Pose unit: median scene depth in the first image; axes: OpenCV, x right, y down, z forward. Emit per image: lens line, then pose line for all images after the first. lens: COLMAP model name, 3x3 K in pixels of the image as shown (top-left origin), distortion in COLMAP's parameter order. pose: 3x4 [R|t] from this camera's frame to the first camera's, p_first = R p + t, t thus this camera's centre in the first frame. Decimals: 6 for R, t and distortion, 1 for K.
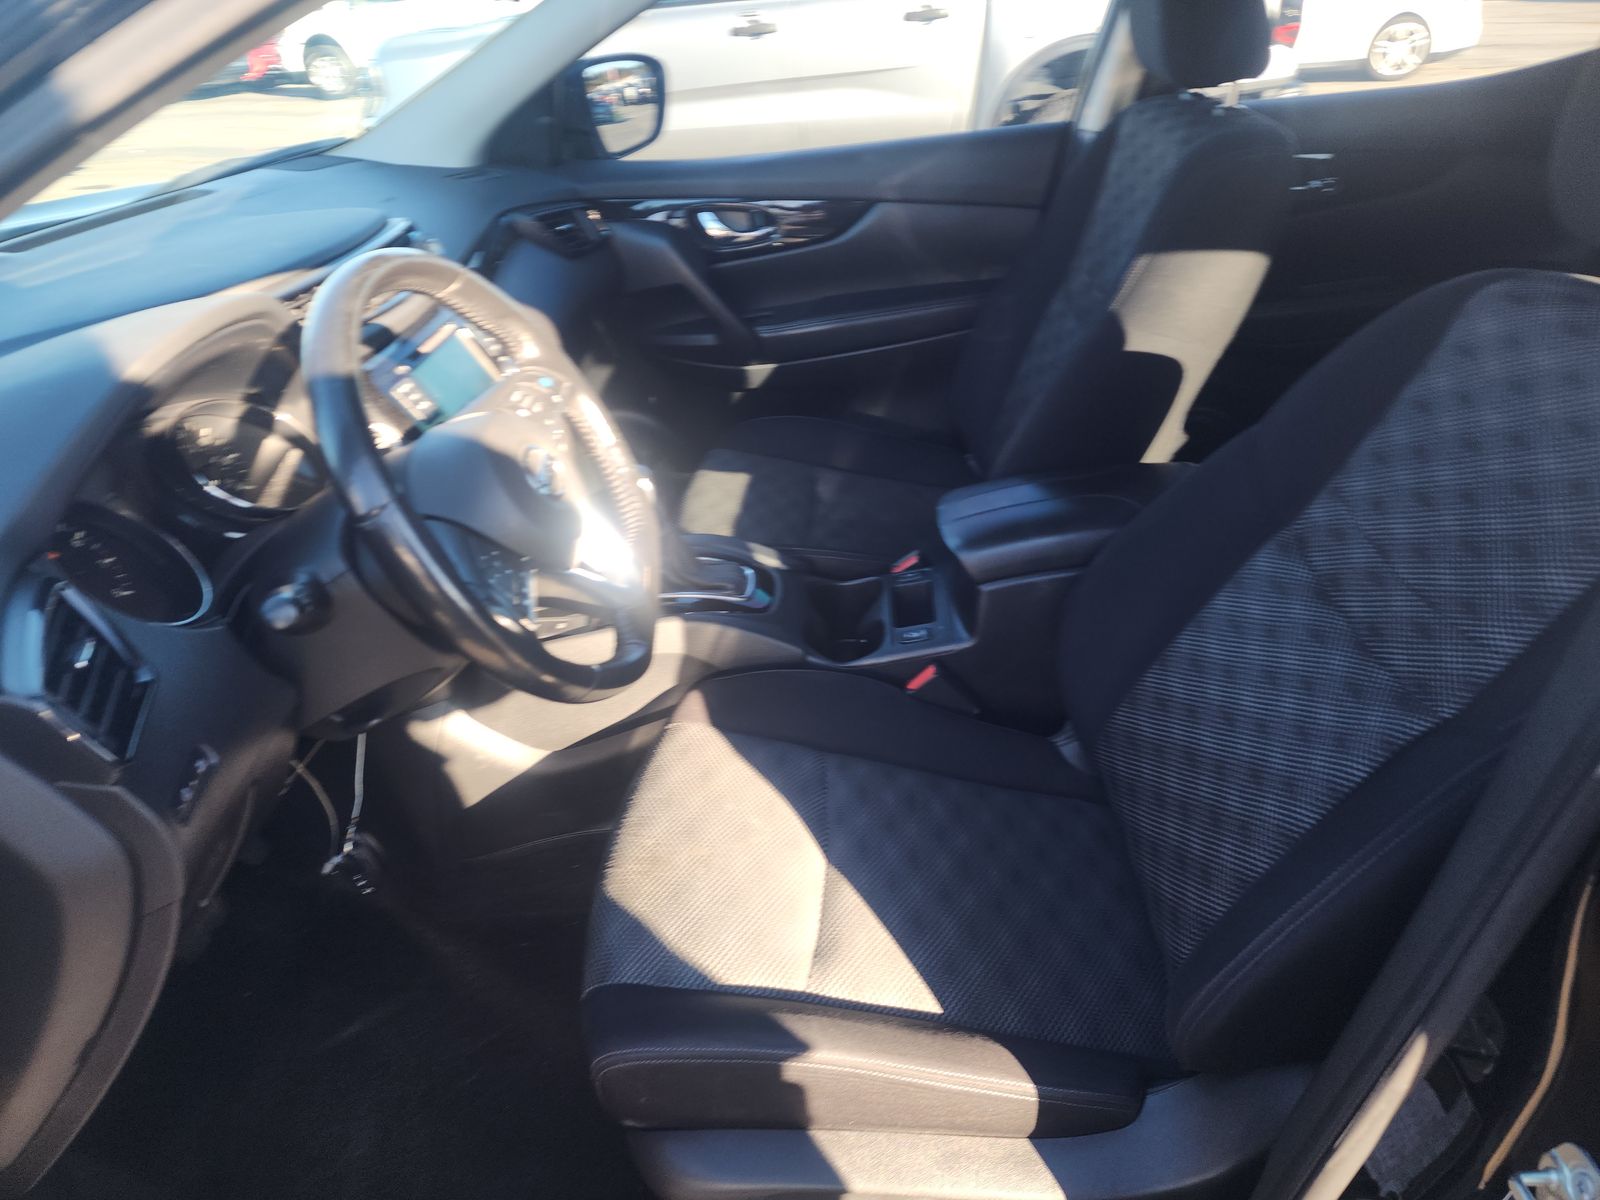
lens RADIAL K [[1019.3, 0, 800.0], [0, 1019.3, 600.0], [0, 0, 1]] dist [0.069650, -0.067084]
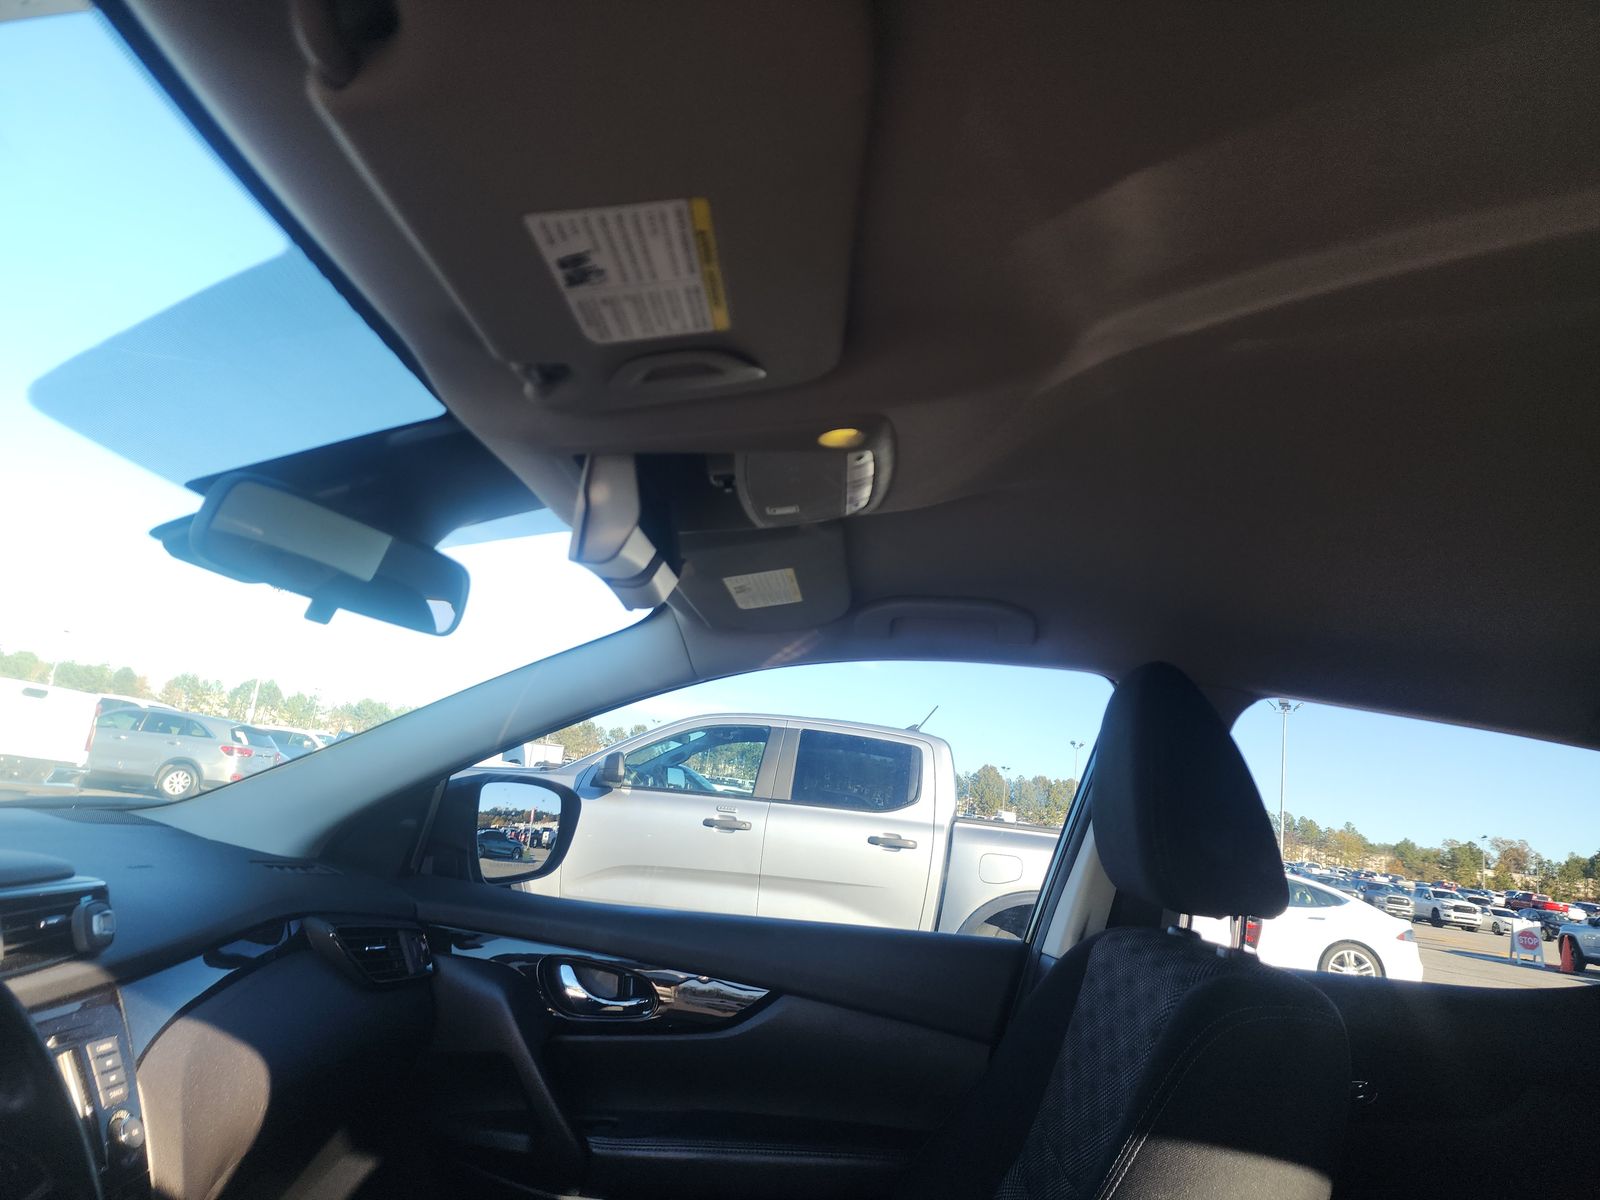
lens RADIAL K [[1019.3, 0, 800.0], [0, 1019.3, 600.0], [0, 0, 1]] dist [0.069650, -0.067084]
pose [[0.983877, 0.174897, -0.037386, 0.064027], [-0.153497, 0.718476, -0.678403, -0.073645], [-0.091790, 0.673204, 0.733738, 0.224933]]
